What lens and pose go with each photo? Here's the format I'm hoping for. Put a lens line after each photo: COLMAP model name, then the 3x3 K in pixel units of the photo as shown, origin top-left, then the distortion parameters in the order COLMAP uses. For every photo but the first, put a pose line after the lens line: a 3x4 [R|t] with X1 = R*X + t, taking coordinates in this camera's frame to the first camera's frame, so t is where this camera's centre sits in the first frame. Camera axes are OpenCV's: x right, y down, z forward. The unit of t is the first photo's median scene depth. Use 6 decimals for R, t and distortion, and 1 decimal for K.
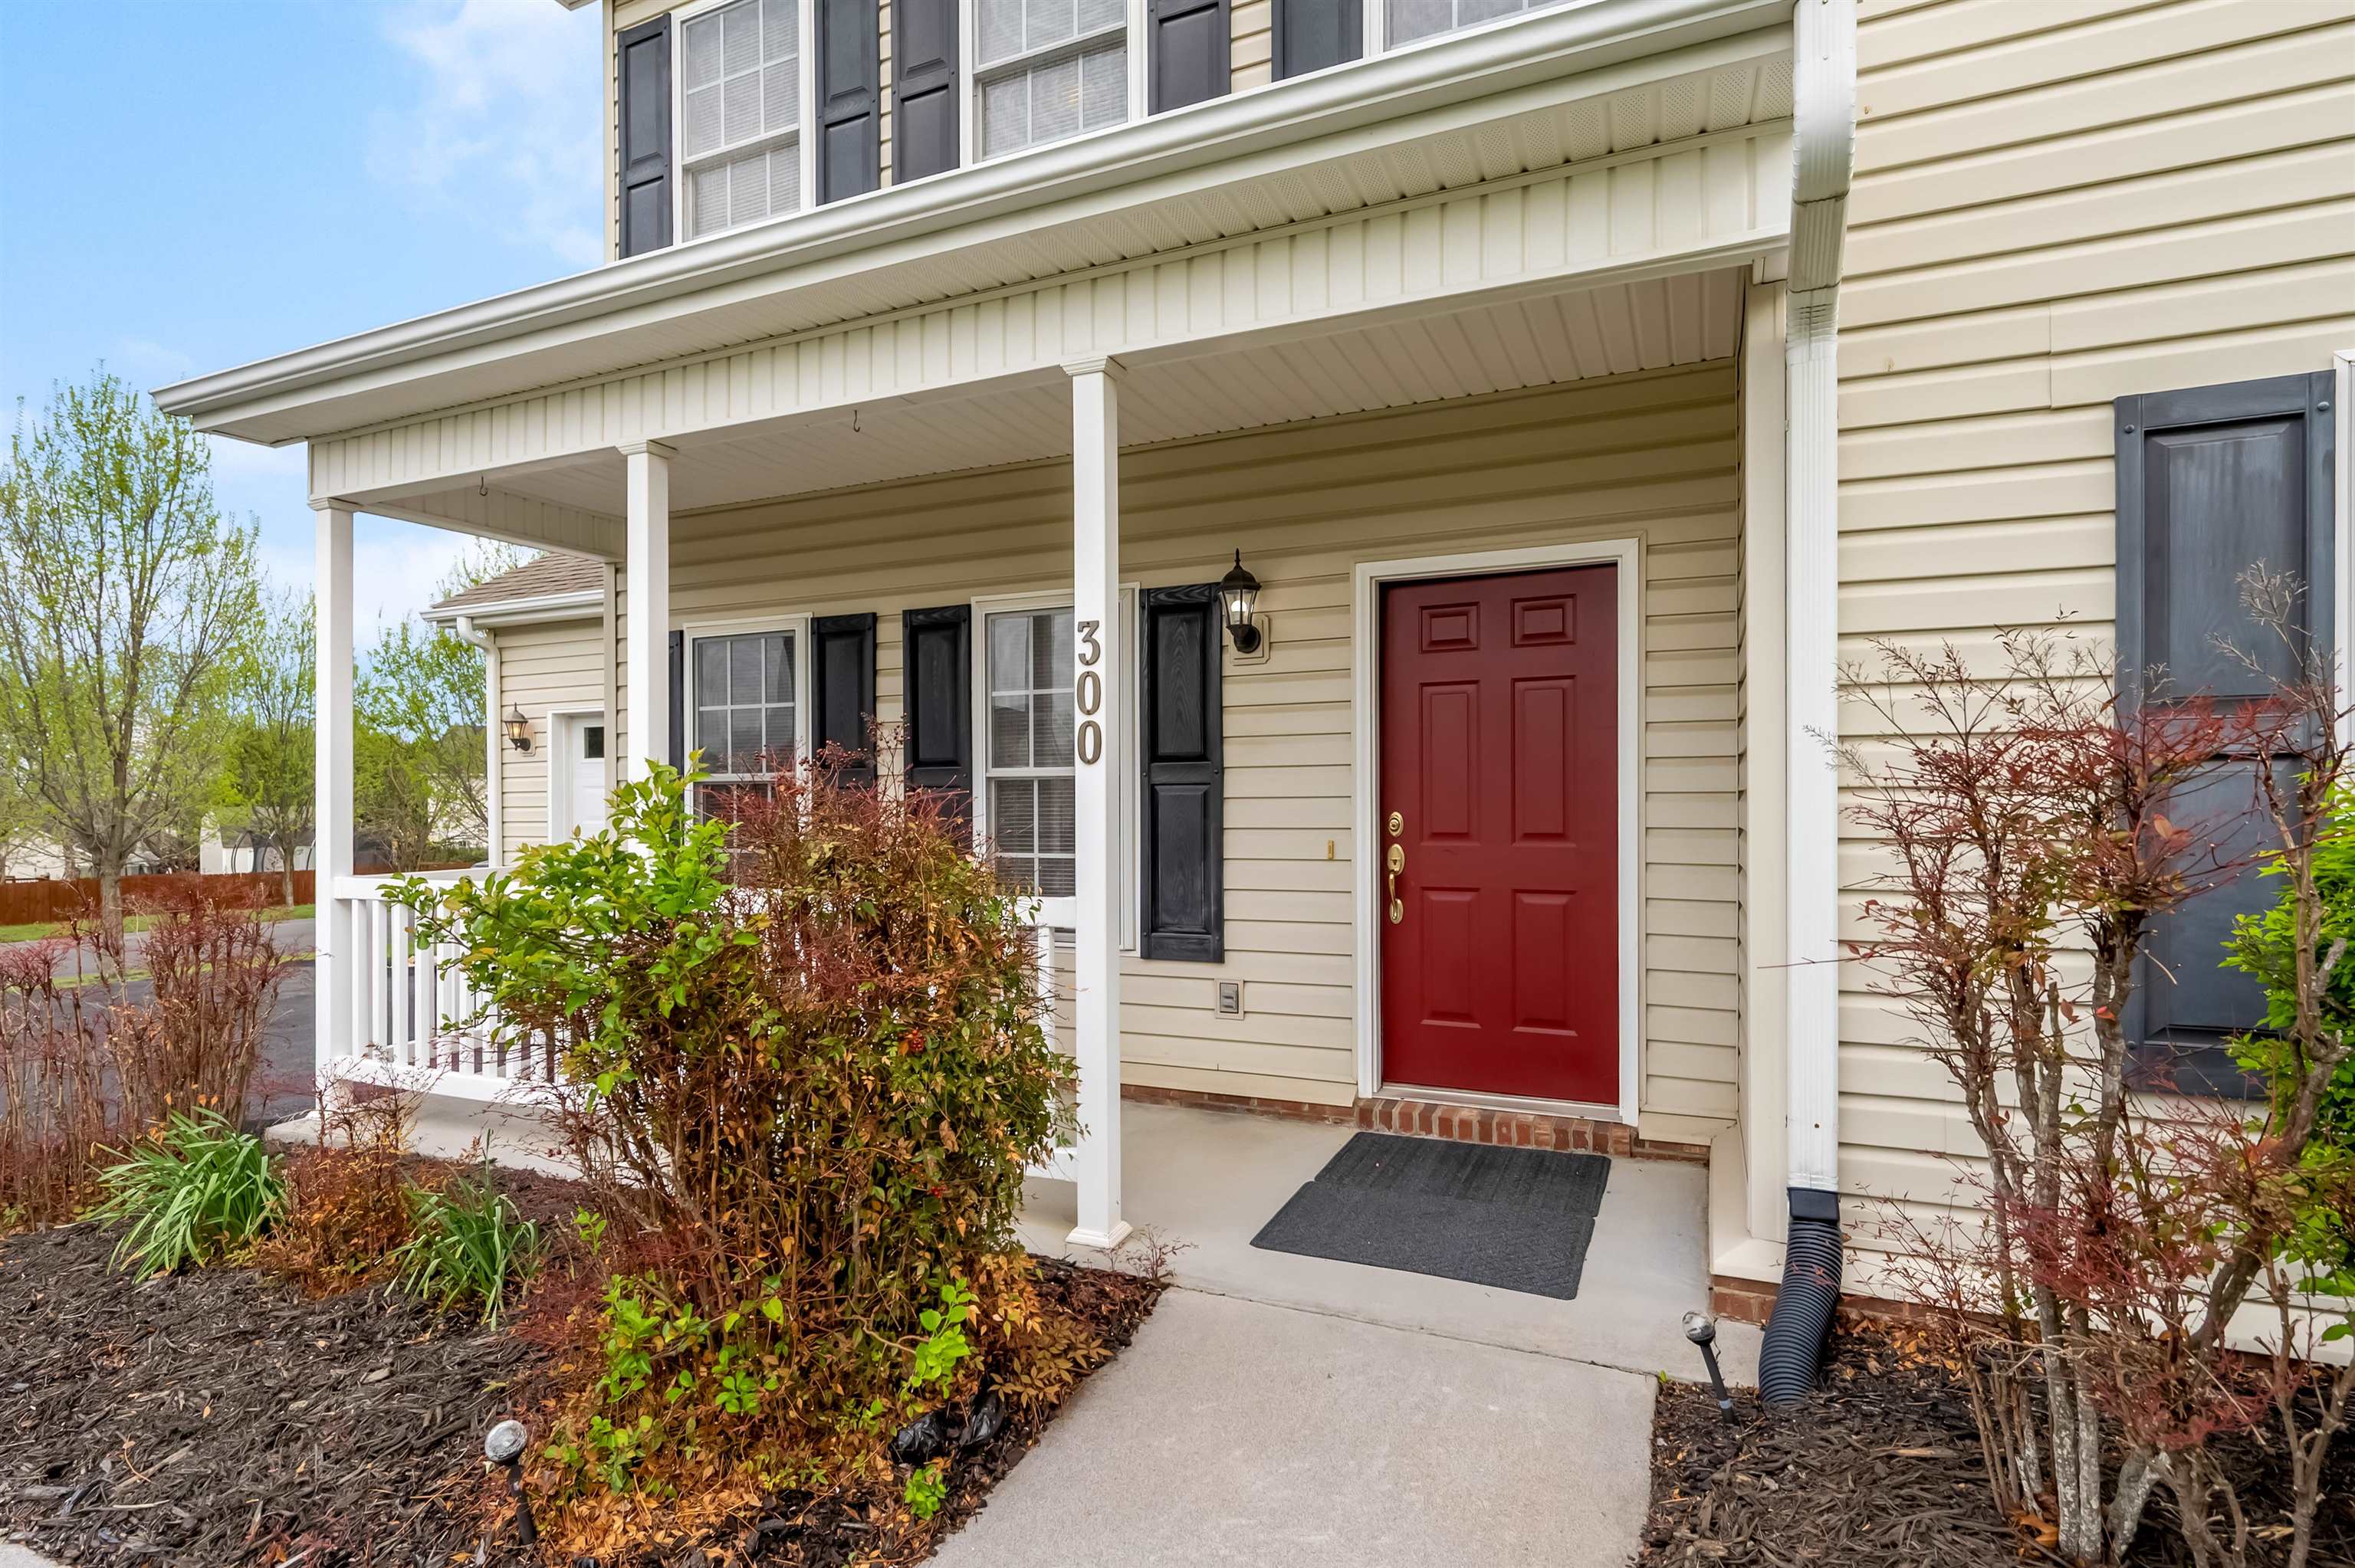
lens RADIAL K [[1160.0, 0, 1178.5], [0, 1160.0, 795.2], [0, 0, 1]] dist [-0.001890, -0.000179]
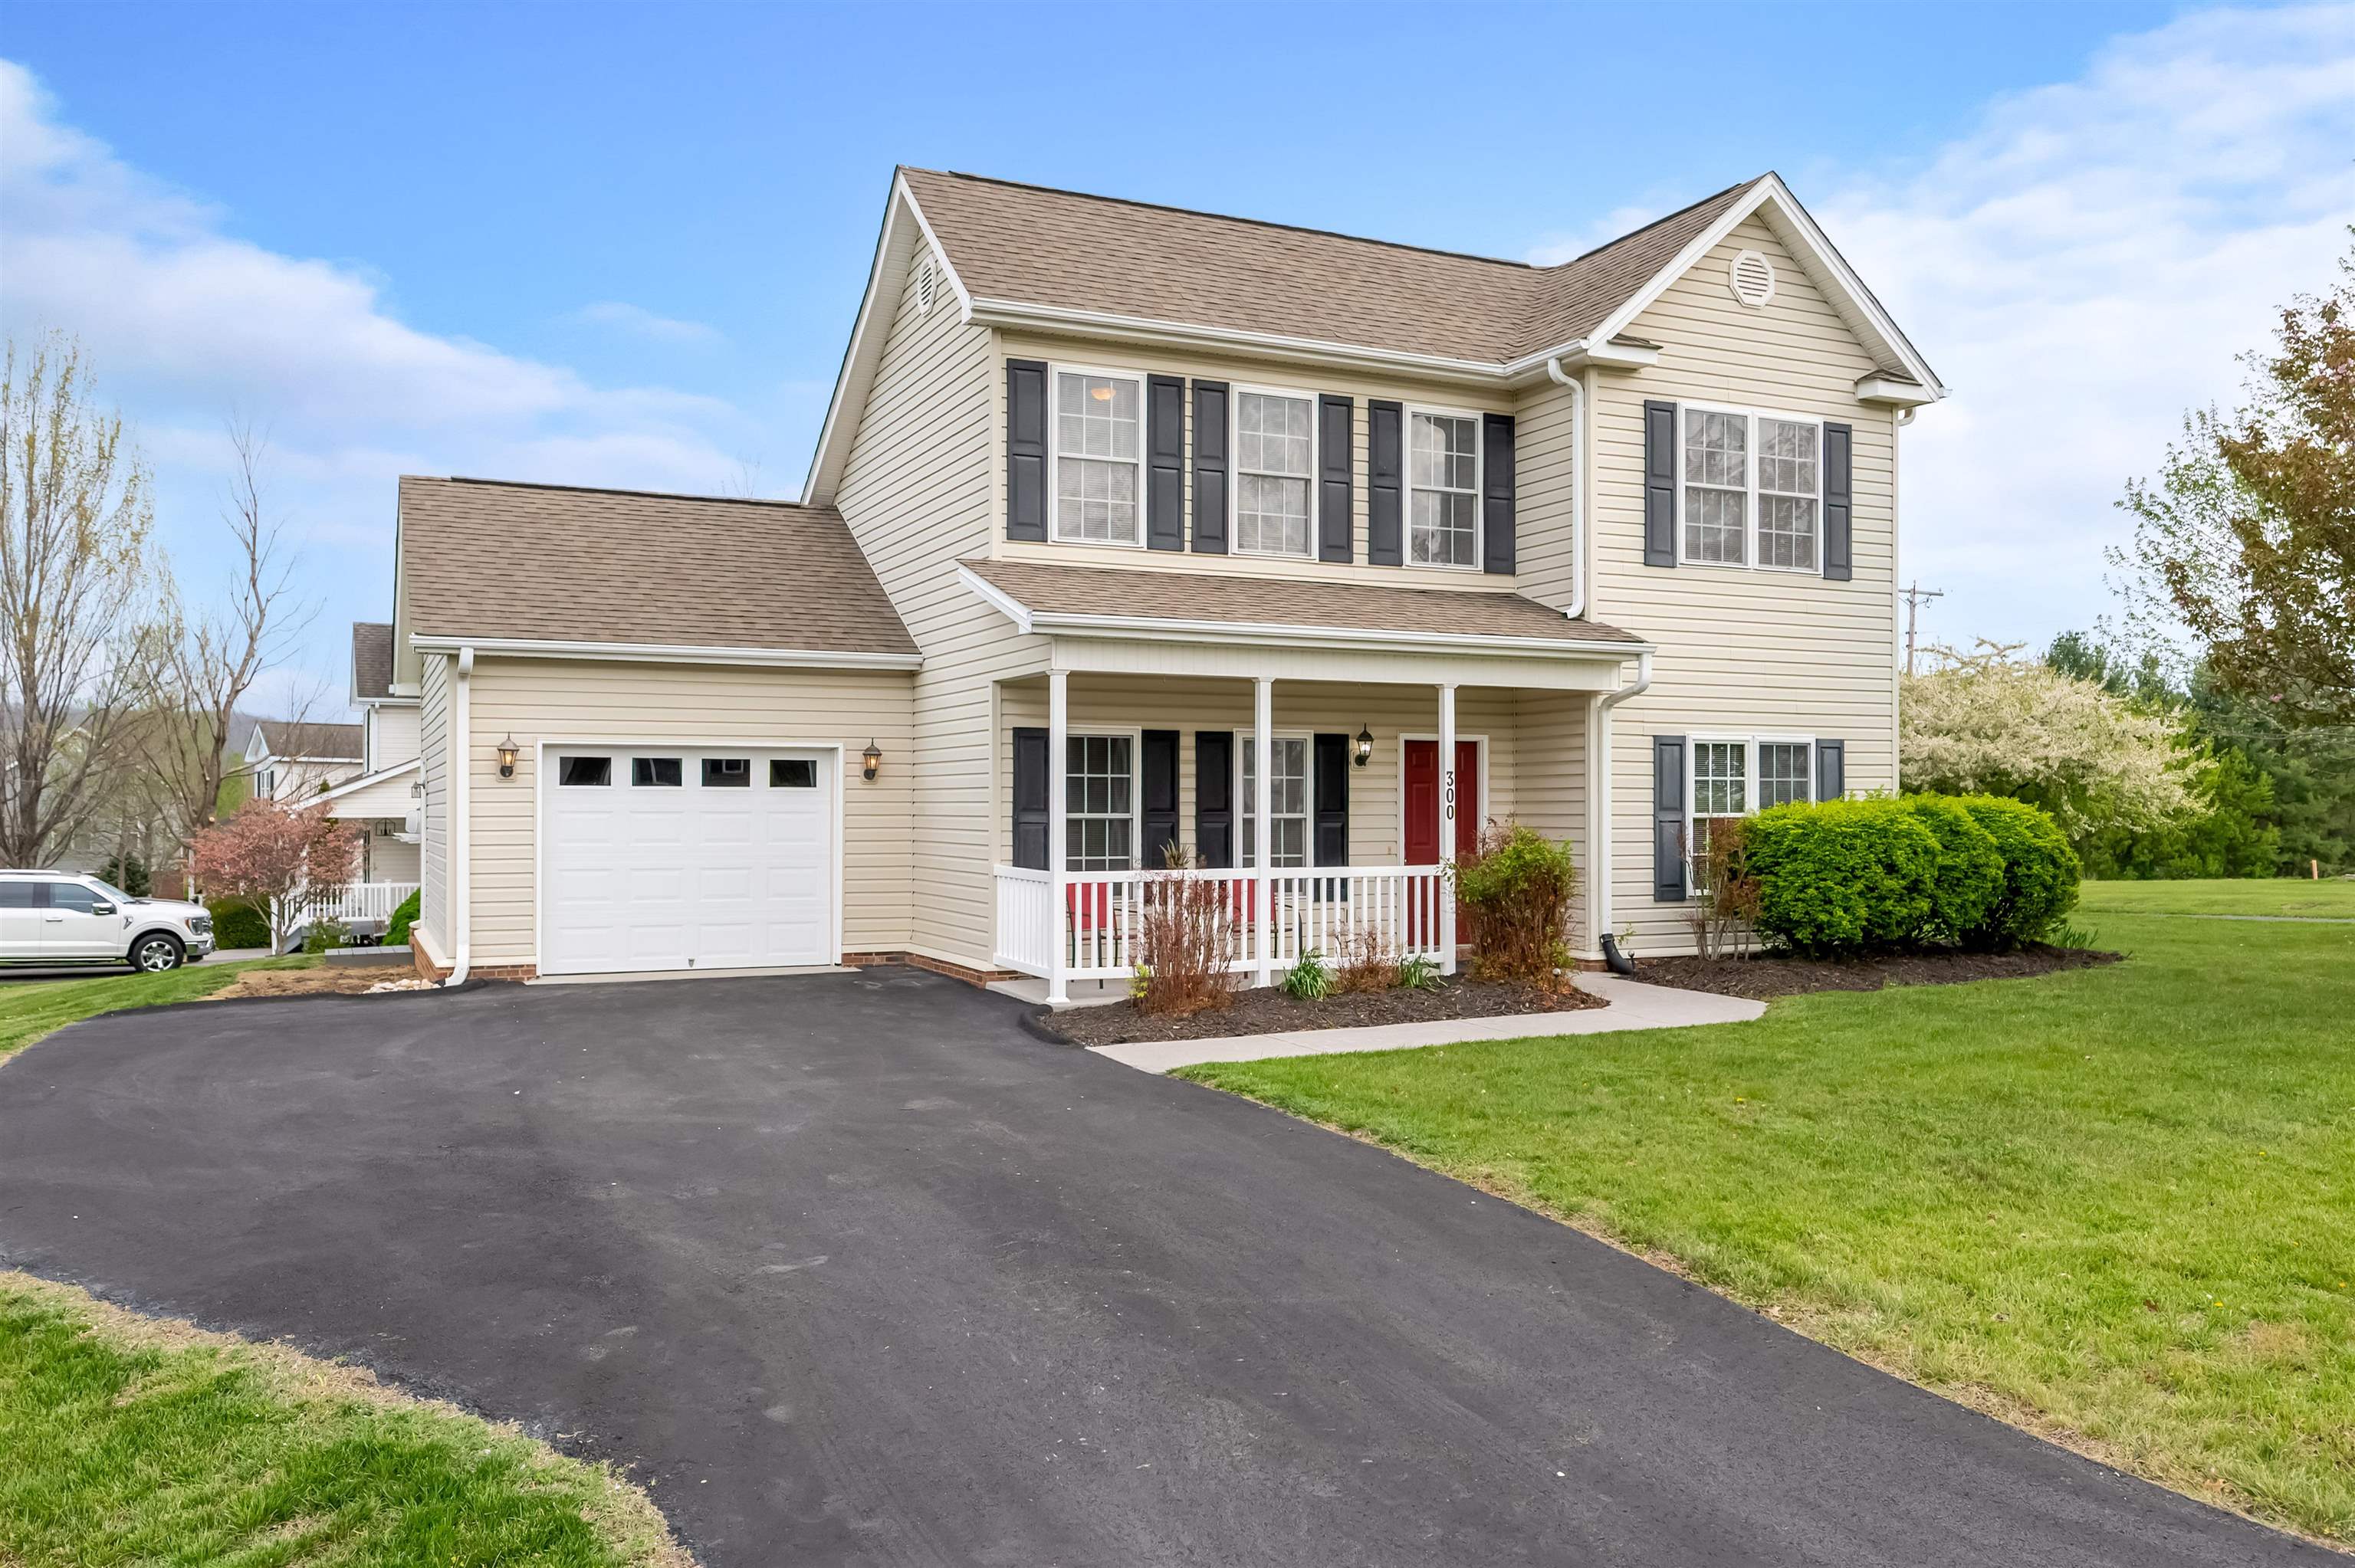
lens RADIAL K [[1819.6, 0, 1178.9], [0, 1819.6, 780.3], [0, 0, 1]] dist [-0.003722, 0.004733]
pose [[0.656784, 0.016604, 0.753896, -2.904424], [-0.009929, 0.999861, -0.013371, -0.041663], [-0.754014, 0.001296, 0.656858, -1.113836]]
